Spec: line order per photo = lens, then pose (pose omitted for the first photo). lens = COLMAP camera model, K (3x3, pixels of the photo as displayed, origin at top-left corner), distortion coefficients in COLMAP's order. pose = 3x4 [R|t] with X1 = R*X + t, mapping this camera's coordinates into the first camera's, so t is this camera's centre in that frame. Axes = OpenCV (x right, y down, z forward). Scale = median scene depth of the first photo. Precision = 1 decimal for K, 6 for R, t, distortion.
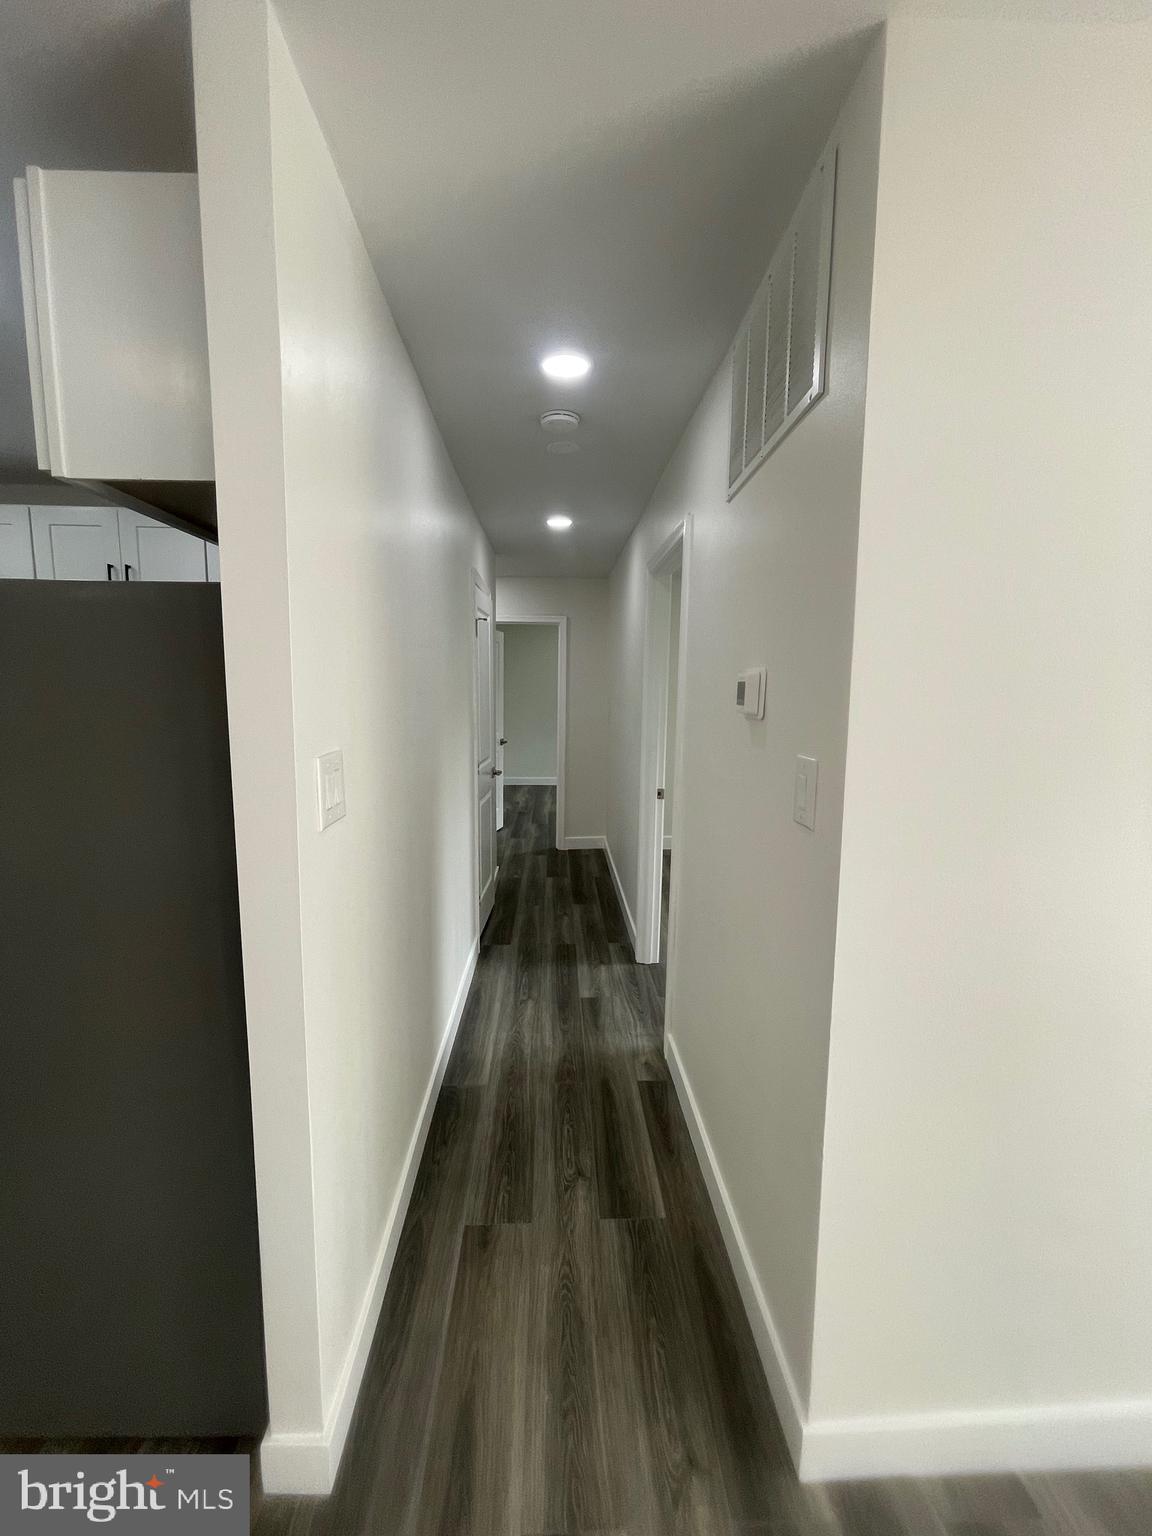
lens RADIAL K [[624.4, 0, 567.1], [0, 624.4, 771.7], [0, 0, 1]] dist [-0.007994, 0.003690]
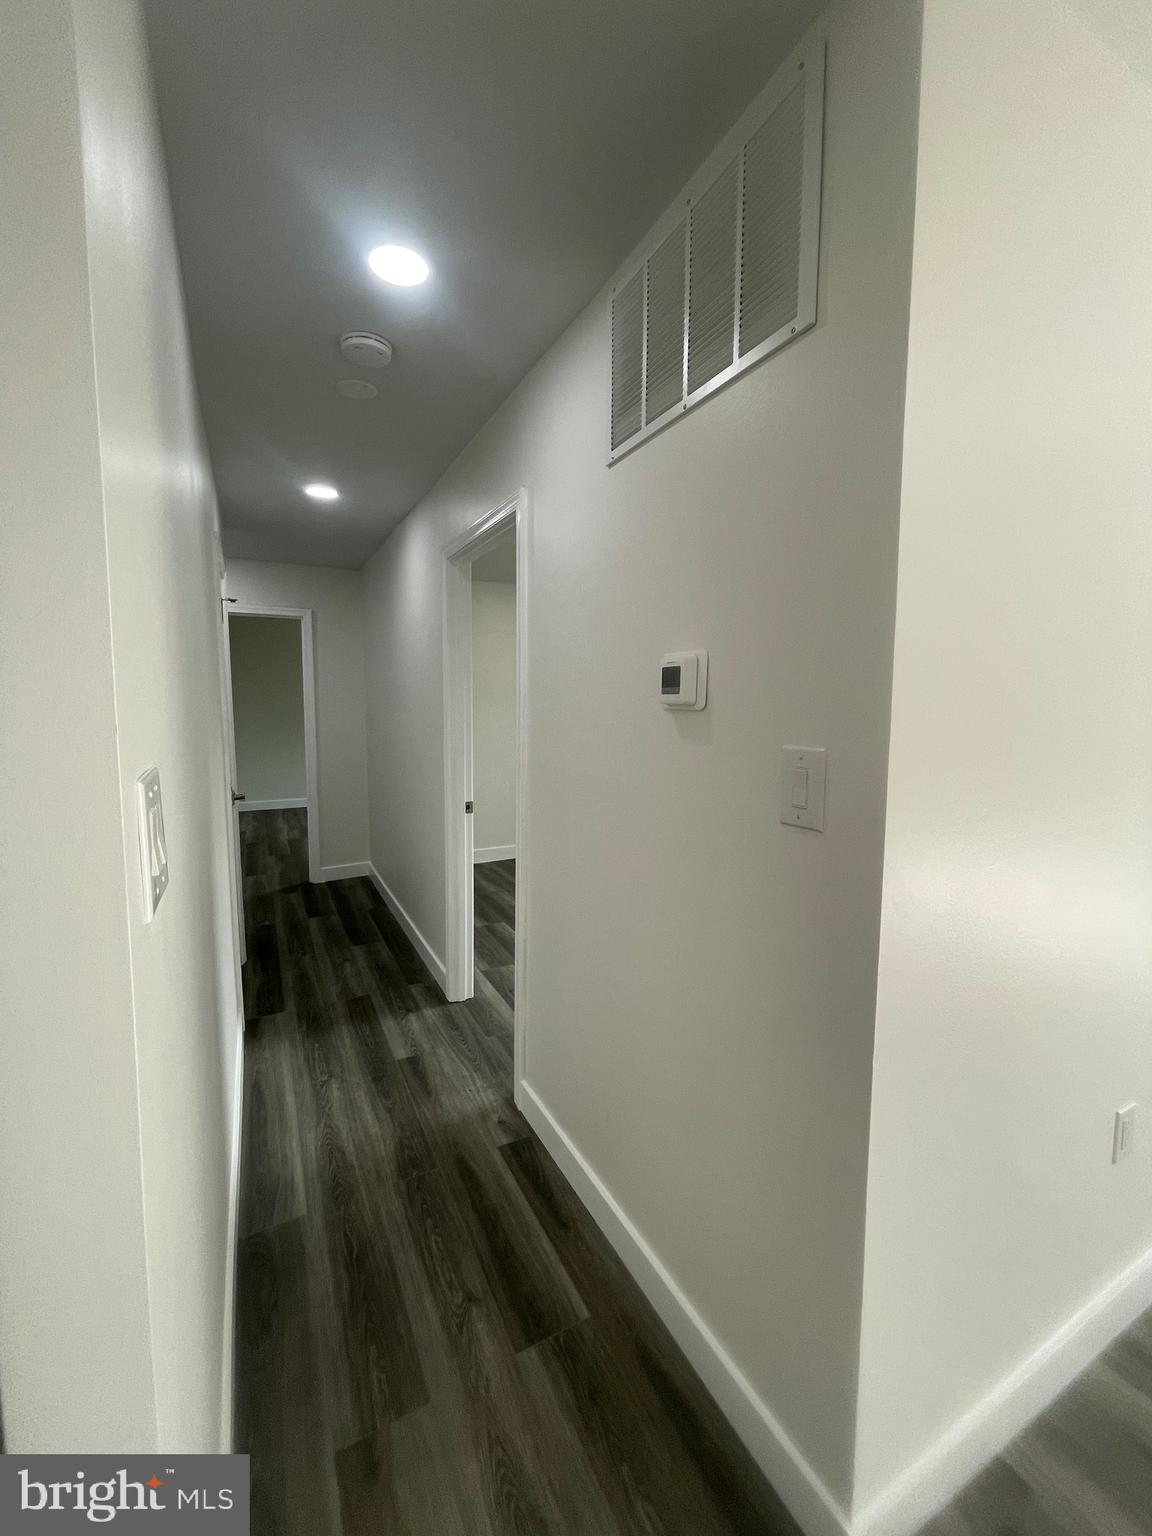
lens RADIAL K [[624.4, 0, 568.9], [0, 624.4, 768.7], [0, 0, 1]] dist [-0.007994, 0.003690]
pose [[0.901959, -0.050666, 0.428840, -0.105816], [0.061328, 0.998056, -0.011071, -0.001297], [-0.427445, 0.036285, 0.903313, 0.137000]]
